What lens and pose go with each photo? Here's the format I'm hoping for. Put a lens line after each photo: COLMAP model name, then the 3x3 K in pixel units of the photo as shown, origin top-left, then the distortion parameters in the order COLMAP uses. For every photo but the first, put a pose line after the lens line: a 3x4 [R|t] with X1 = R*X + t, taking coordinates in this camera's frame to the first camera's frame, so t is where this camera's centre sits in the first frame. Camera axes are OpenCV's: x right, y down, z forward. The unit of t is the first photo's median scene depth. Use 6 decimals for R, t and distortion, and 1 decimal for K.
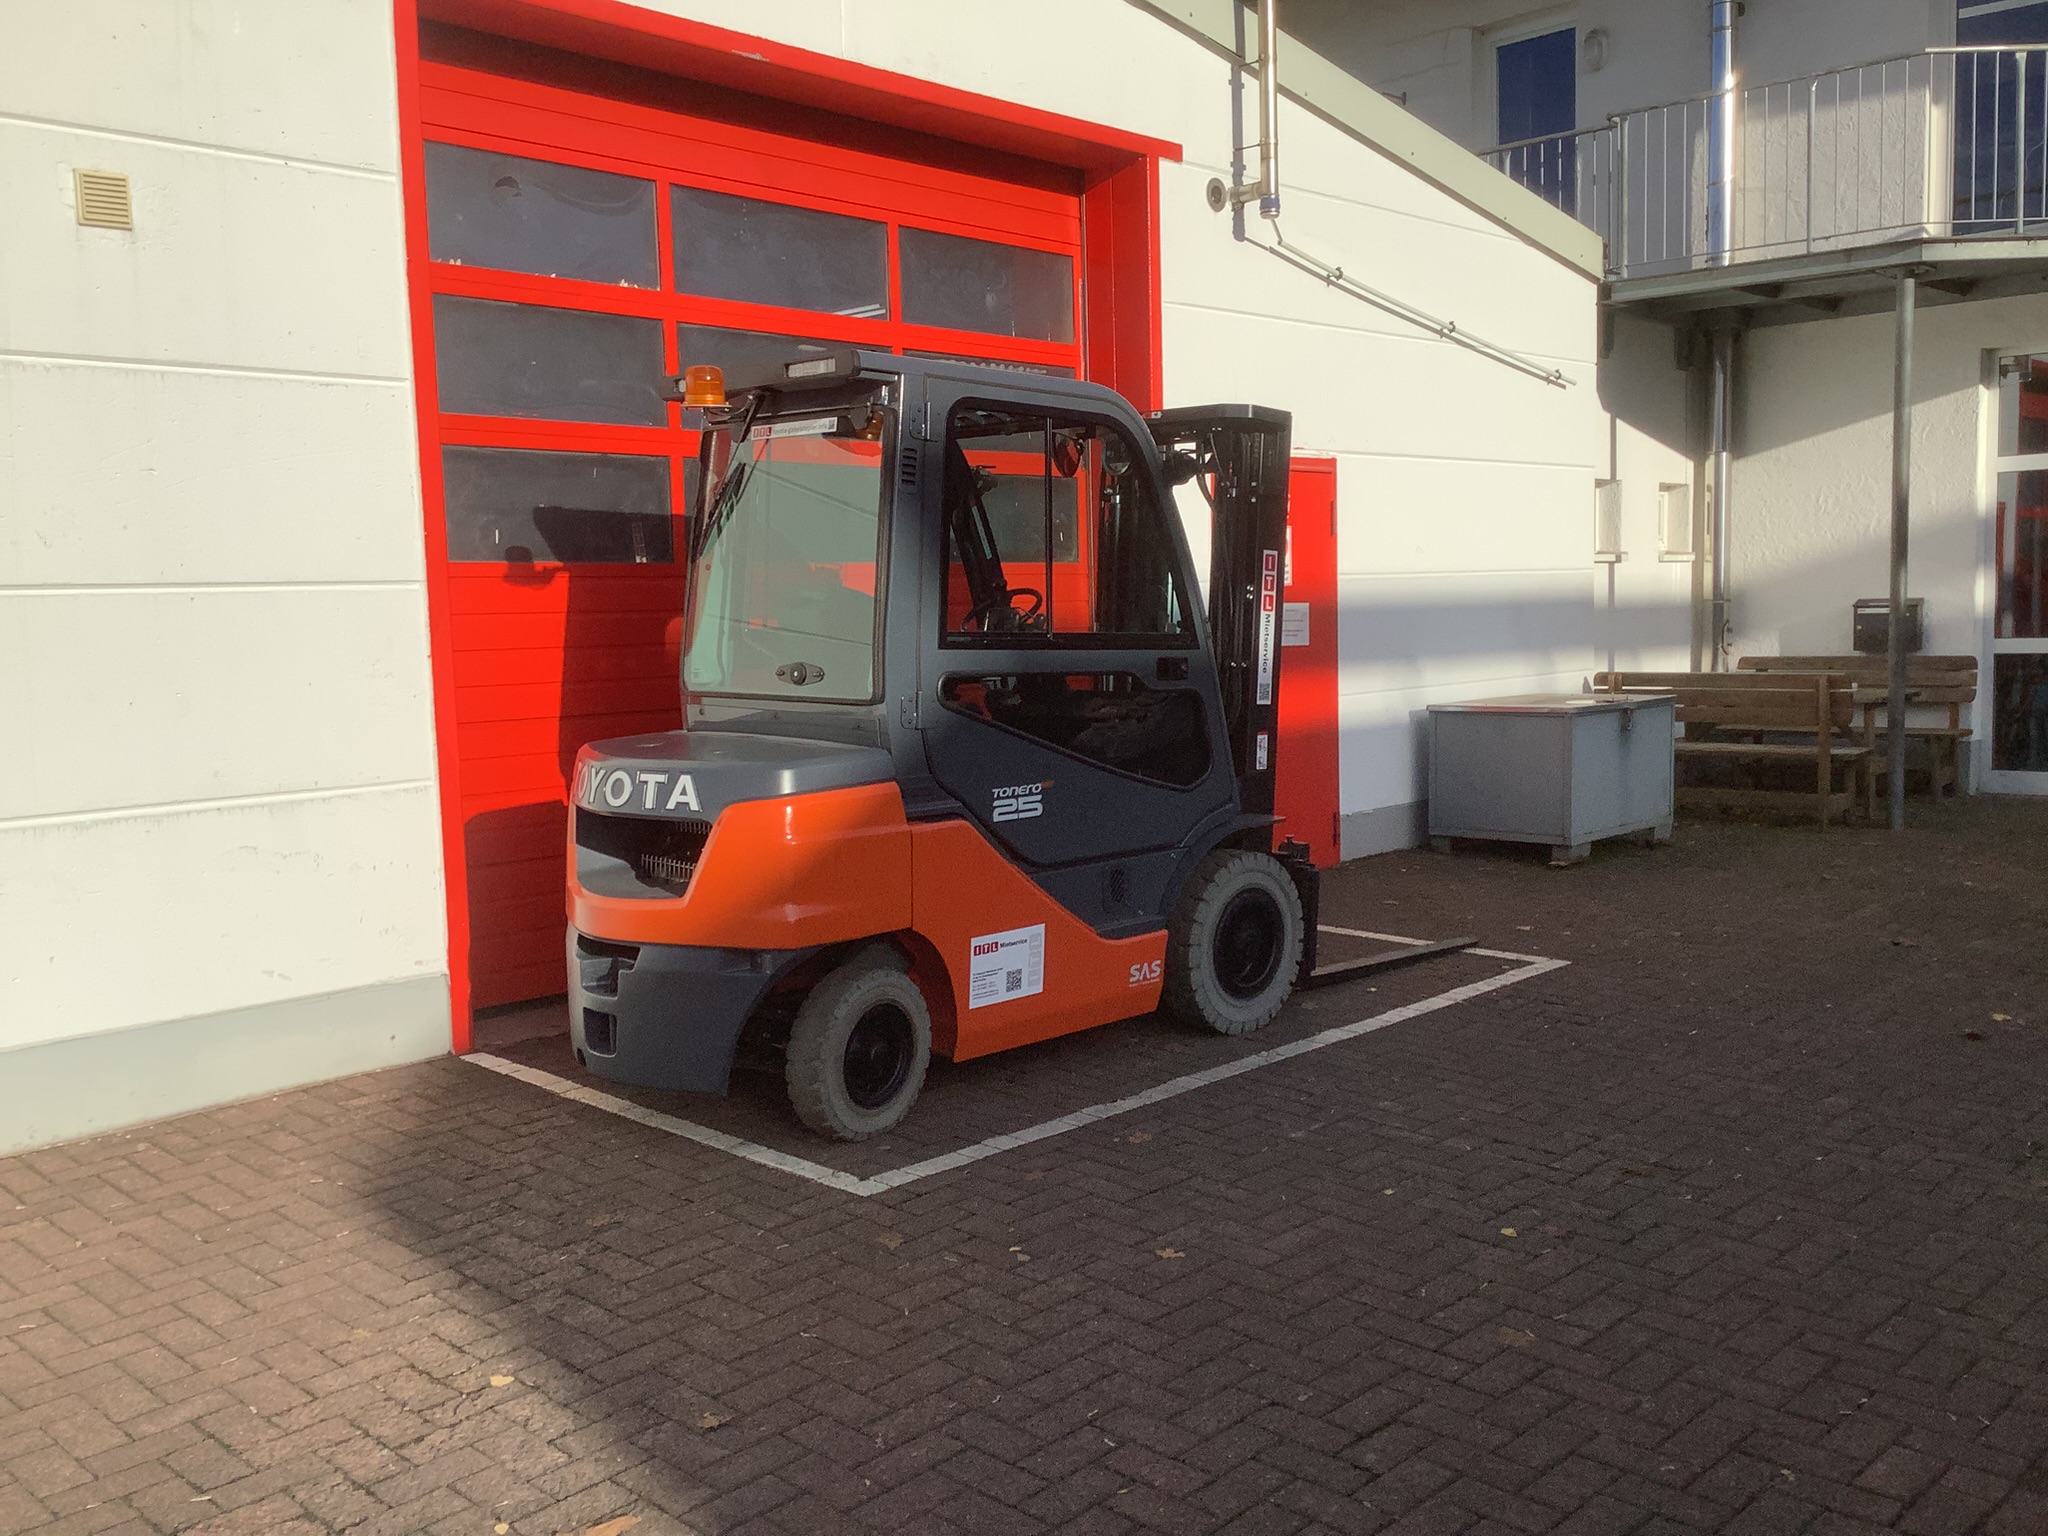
lens RADIAL K [[1852.7, 0, 1027.3], [0, 1852.7, 774.0], [0, 0, 1]] dist [0.039000, -0.078651]
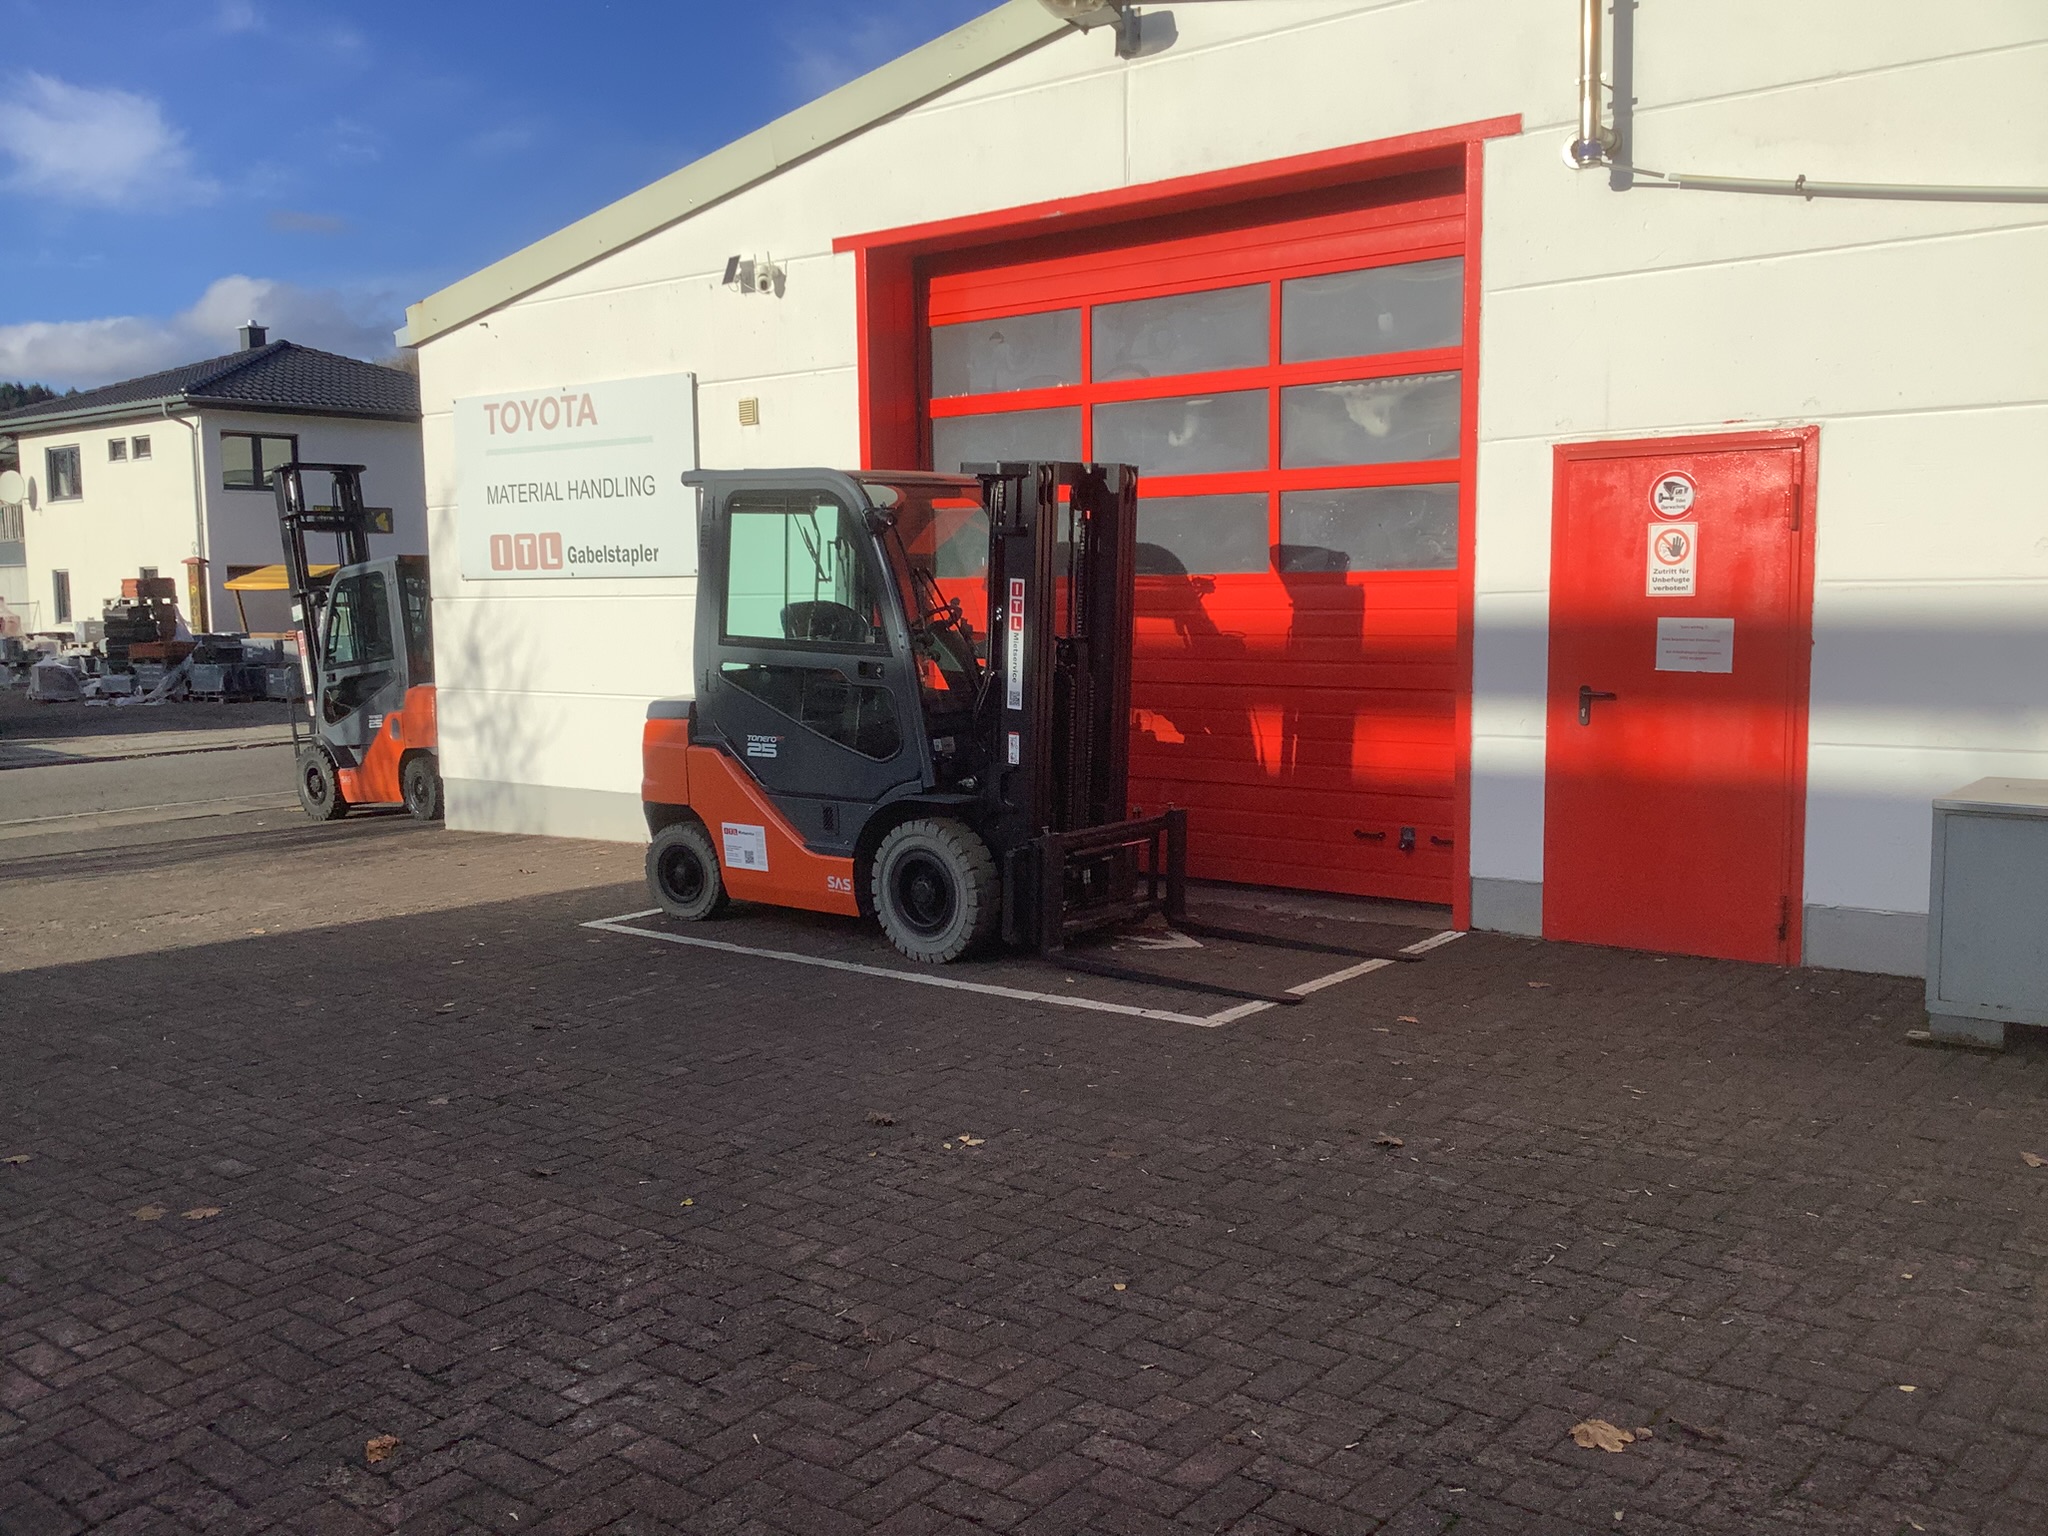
lens RADIAL K [[1852.7, 0, 1015.2], [0, 1852.7, 769.3], [0, 0, 1]] dist [0.039000, -0.078651]
pose [[0.072896, 0.119273, -0.990182, 1.378148], [-0.082199, 0.990164, 0.113220, -0.141085], [0.993946, 0.073139, 0.081983, 0.960906]]
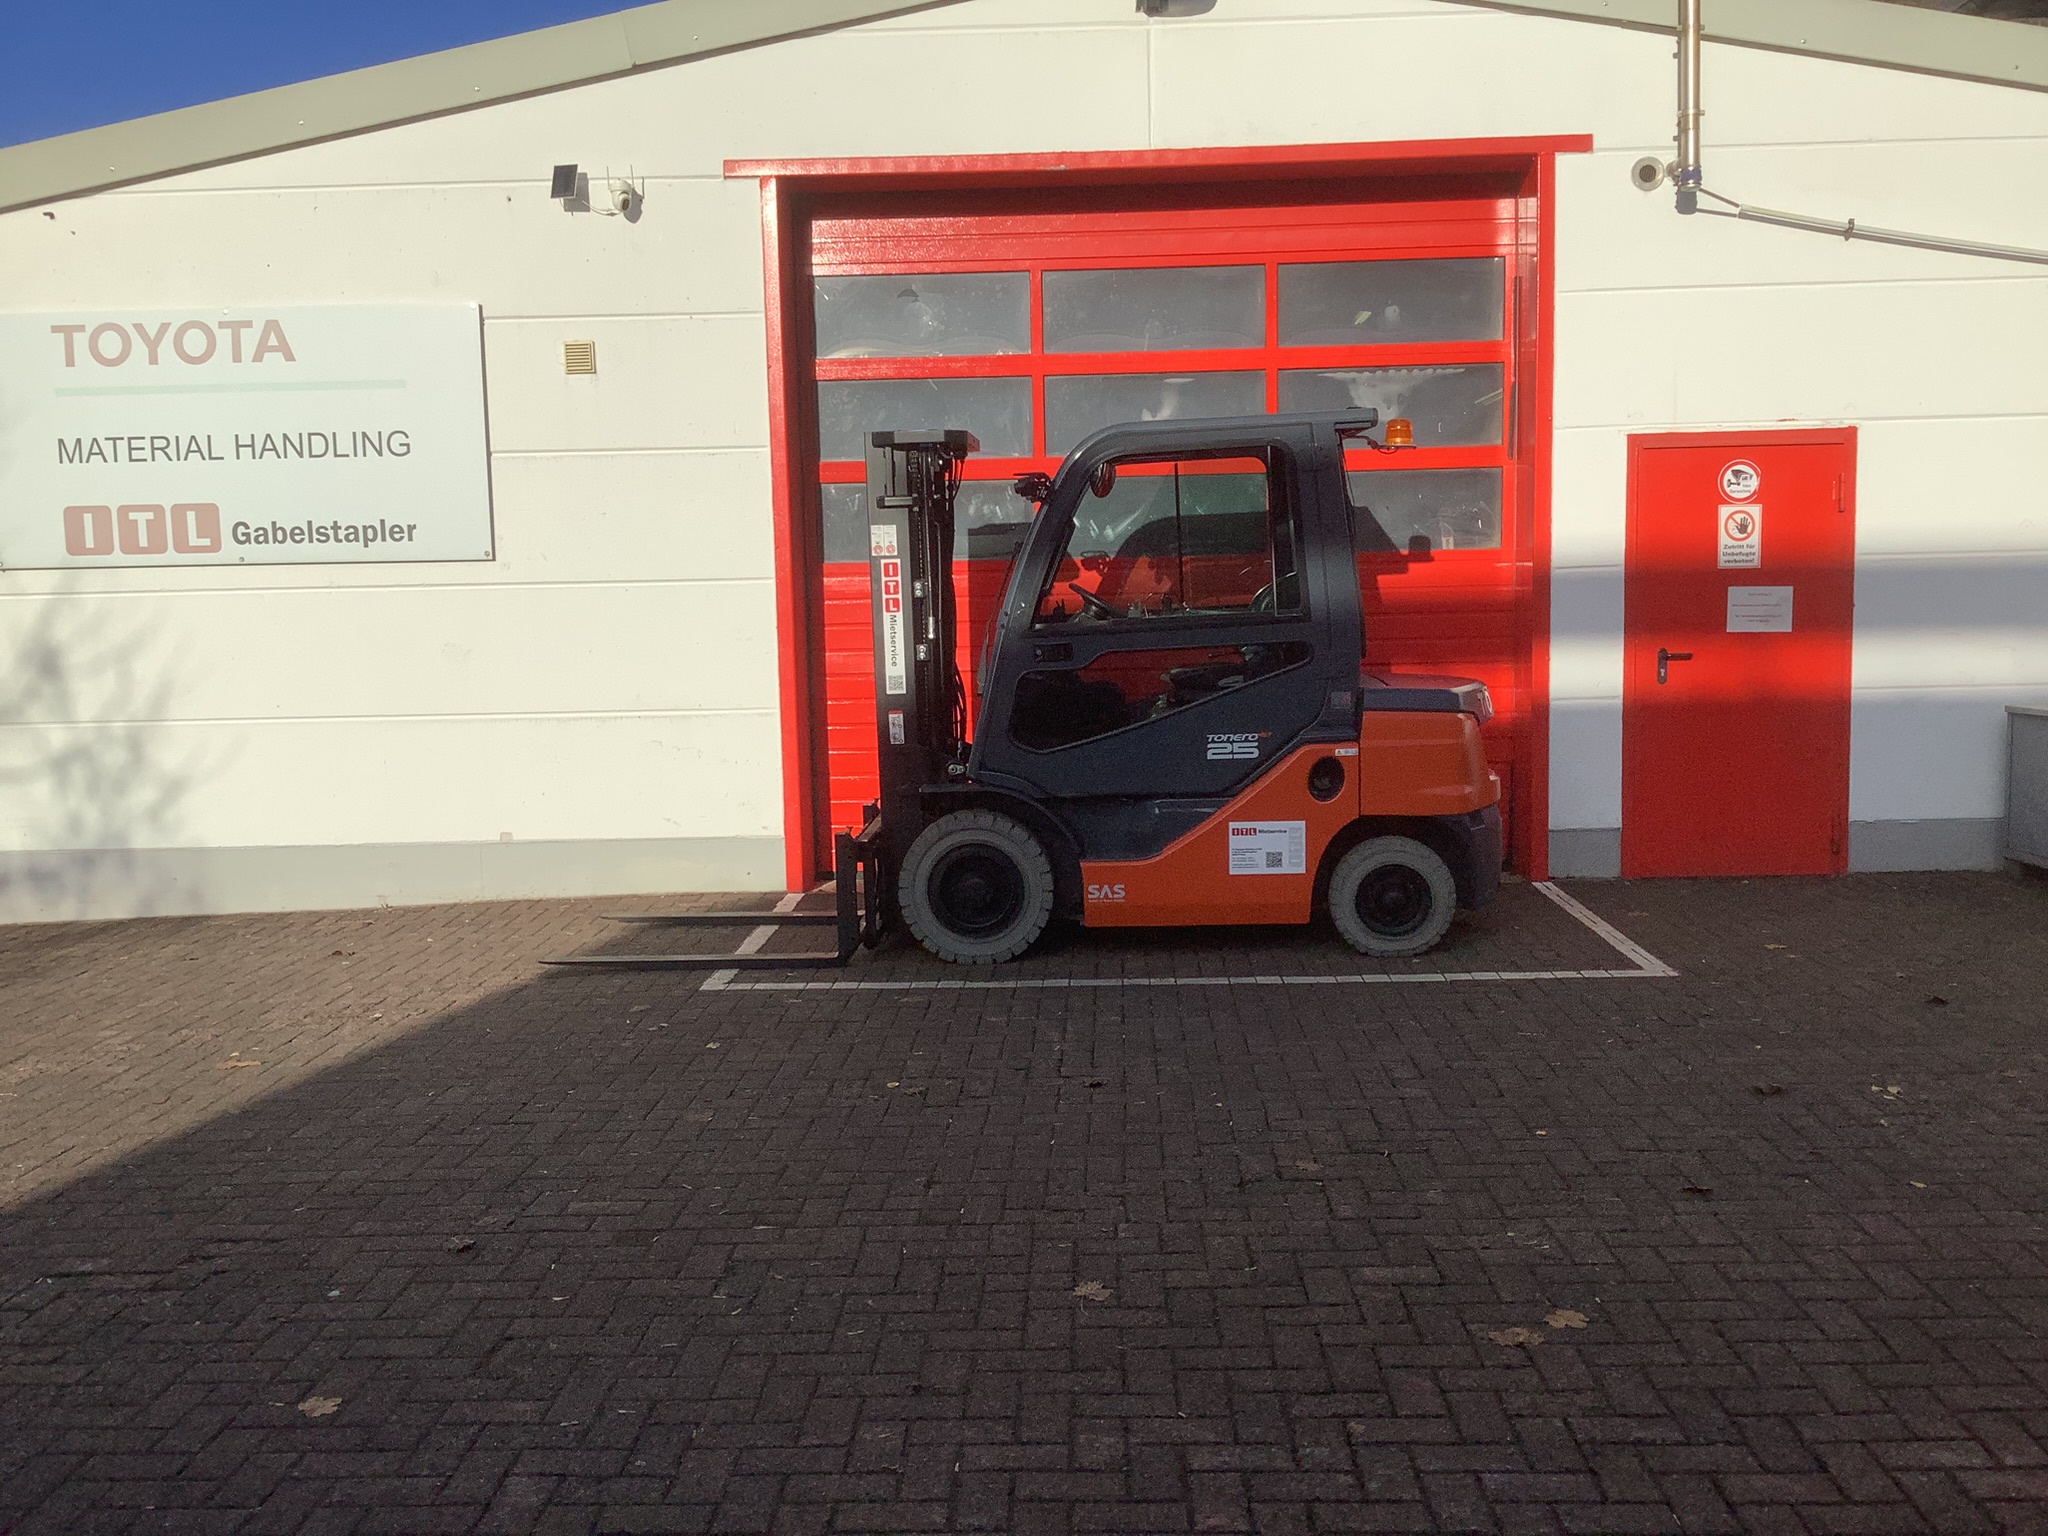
lens RADIAL K [[1852.7, 0, 1016.3], [0, 1852.7, 766.2], [0, 0, 1]] dist [0.039000, -0.078651]
pose [[0.659702, 0.076269, -0.747648, 0.902061], [-0.065376, 0.996890, 0.044009, -0.028026], [0.748679, 0.019845, 0.662636, 0.140899]]
